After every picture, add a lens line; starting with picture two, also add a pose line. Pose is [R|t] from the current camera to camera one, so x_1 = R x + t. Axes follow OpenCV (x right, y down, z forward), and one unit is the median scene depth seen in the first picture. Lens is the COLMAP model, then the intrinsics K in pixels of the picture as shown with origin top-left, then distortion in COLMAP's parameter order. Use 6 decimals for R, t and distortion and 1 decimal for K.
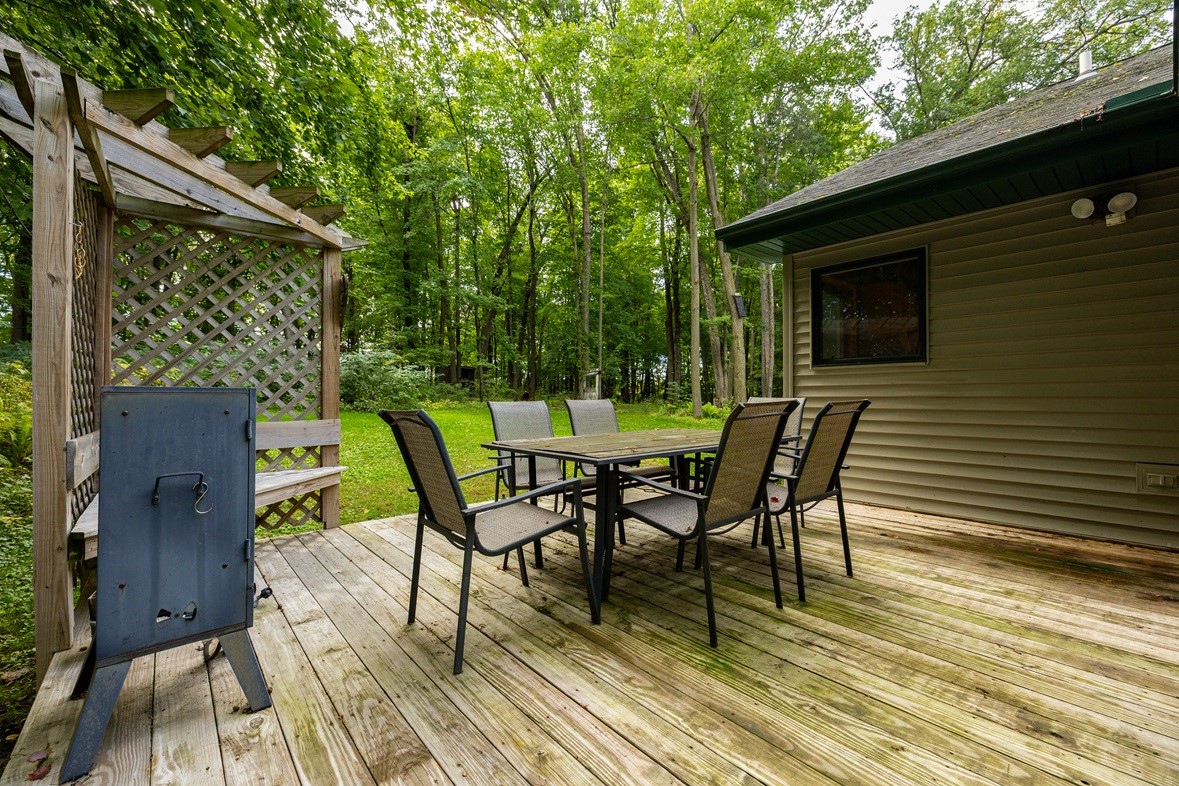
lens RADIAL K [[495.6, 0, 593.8], [0, 495.6, 392.5], [0, 0, 1]] dist [0.001558, 0.000068]
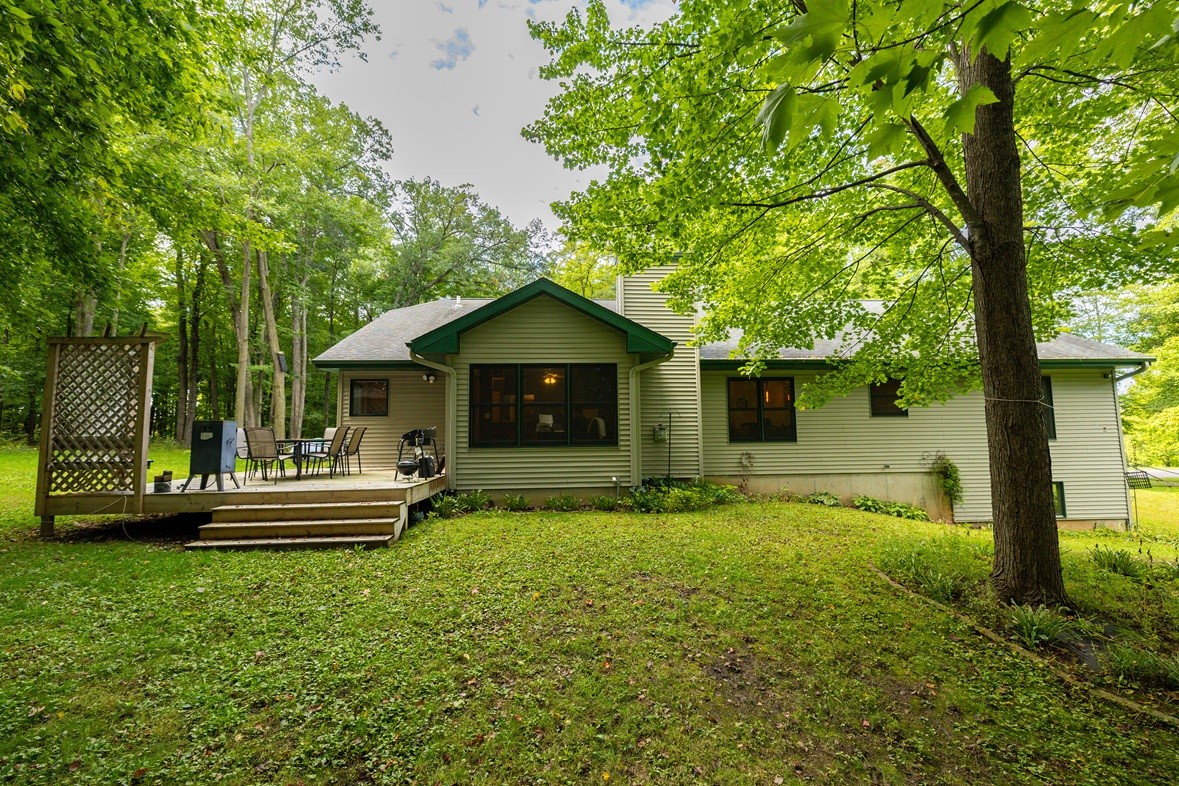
lens RADIAL K [[513.2, 0, 609.5], [0, 513.2, 393.0], [0, 0, 1]] dist [0.000616, 0.000189]
pose [[0.610225, 0.062565, 0.789754, -0.225275], [0.003479, 0.996655, -0.081645, 0.012883], [-0.792220, 0.052569, 0.607967, -0.451767]]
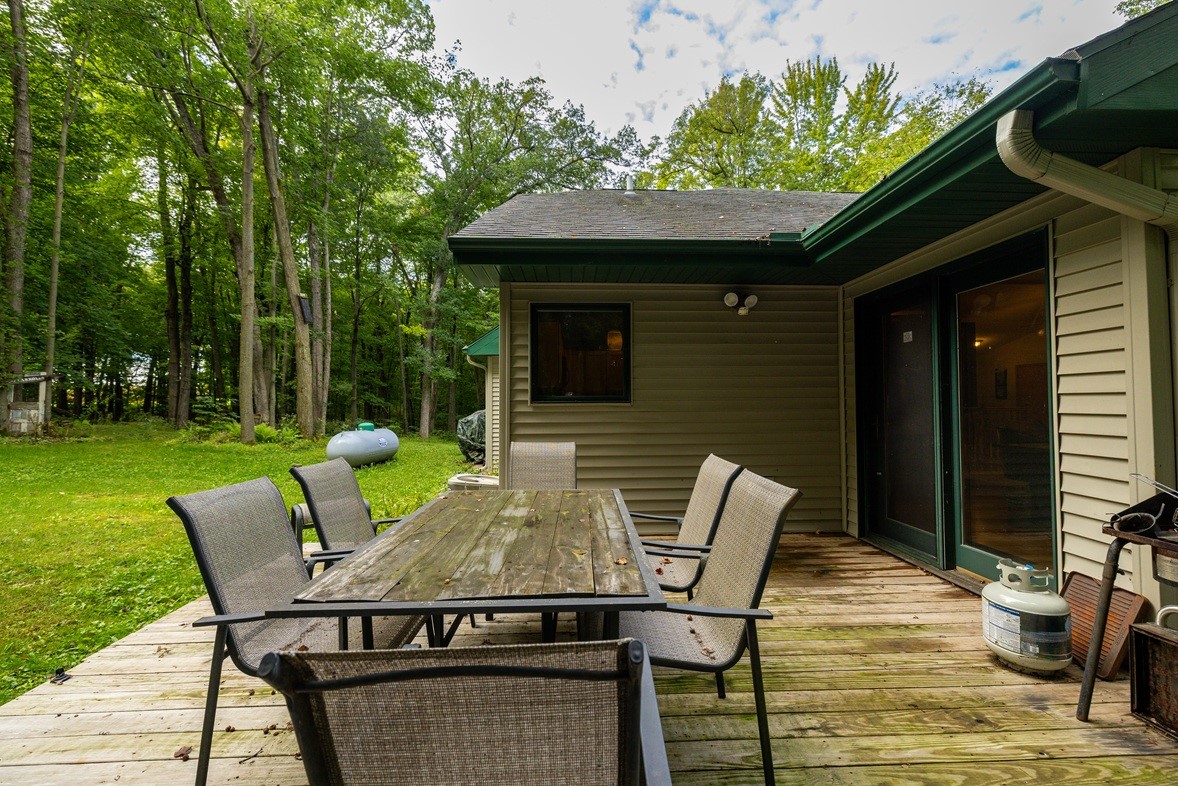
lens RADIAL K [[495.2, 0, 593.3], [0, 495.2, 392.5], [0, 0, 1]] dist [0.001558, 0.000068]
pose [[0.622033, 0.019928, 0.782738, -0.063892], [-0.003796, 0.999741, -0.022436, -0.013399], [-0.782982, 0.010985, 0.621947, 0.079090]]
